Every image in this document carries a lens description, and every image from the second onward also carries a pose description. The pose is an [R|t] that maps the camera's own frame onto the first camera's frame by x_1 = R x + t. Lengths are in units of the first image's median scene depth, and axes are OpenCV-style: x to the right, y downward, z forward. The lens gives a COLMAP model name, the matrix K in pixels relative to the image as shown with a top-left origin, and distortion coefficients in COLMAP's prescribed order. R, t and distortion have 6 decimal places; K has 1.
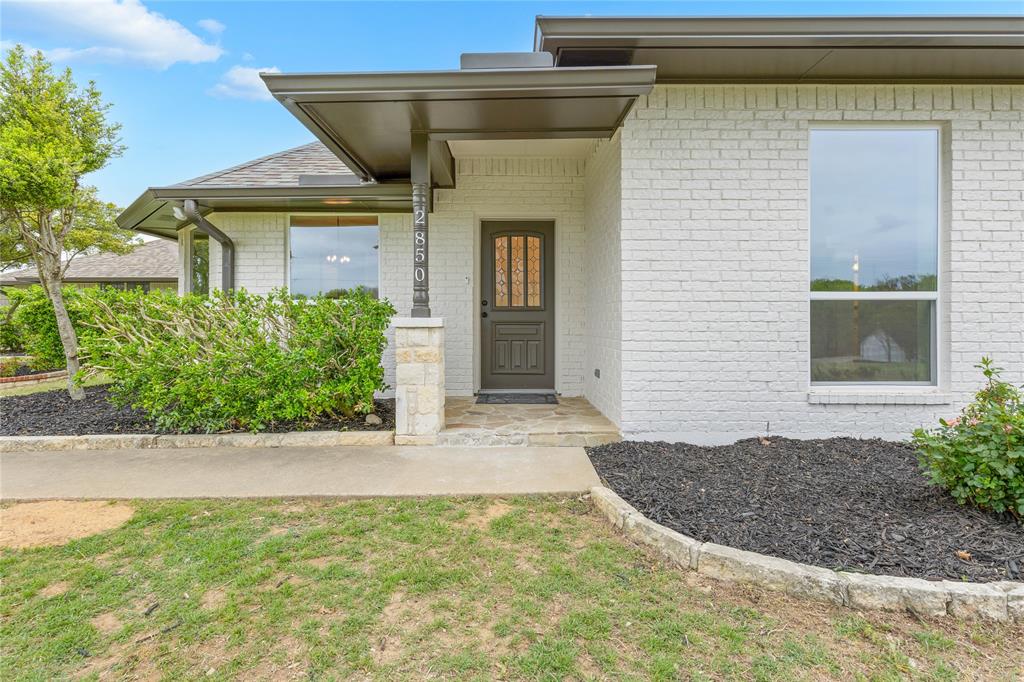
lens RADIAL K [[482.2, 0, 509.3], [0, 482.2, 319.2], [0, 0, 1]] dist [0.004546, 0.000238]
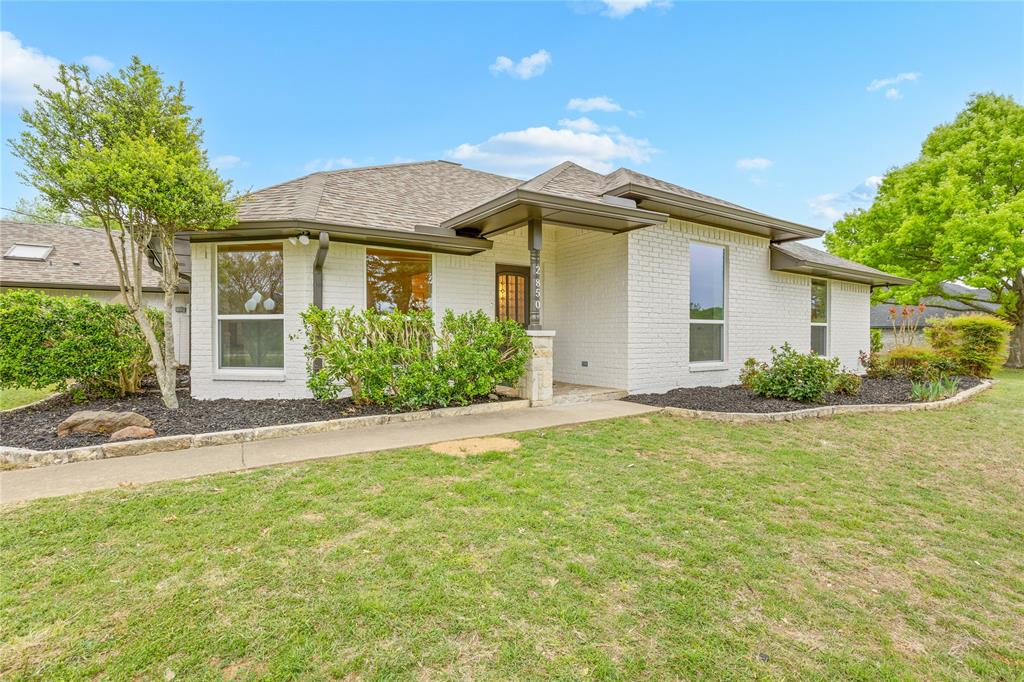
lens RADIAL K [[473.8, 0, 511.6], [0, 473.8, 335.3], [0, 0, 1]] dist [0.006606, -0.000404]
pose [[0.840143, -0.000242, 0.542365, -1.165903], [-0.002852, 0.999984, 0.004864, 0.005420], [-0.542358, -0.005634, 0.840129, -0.328851]]
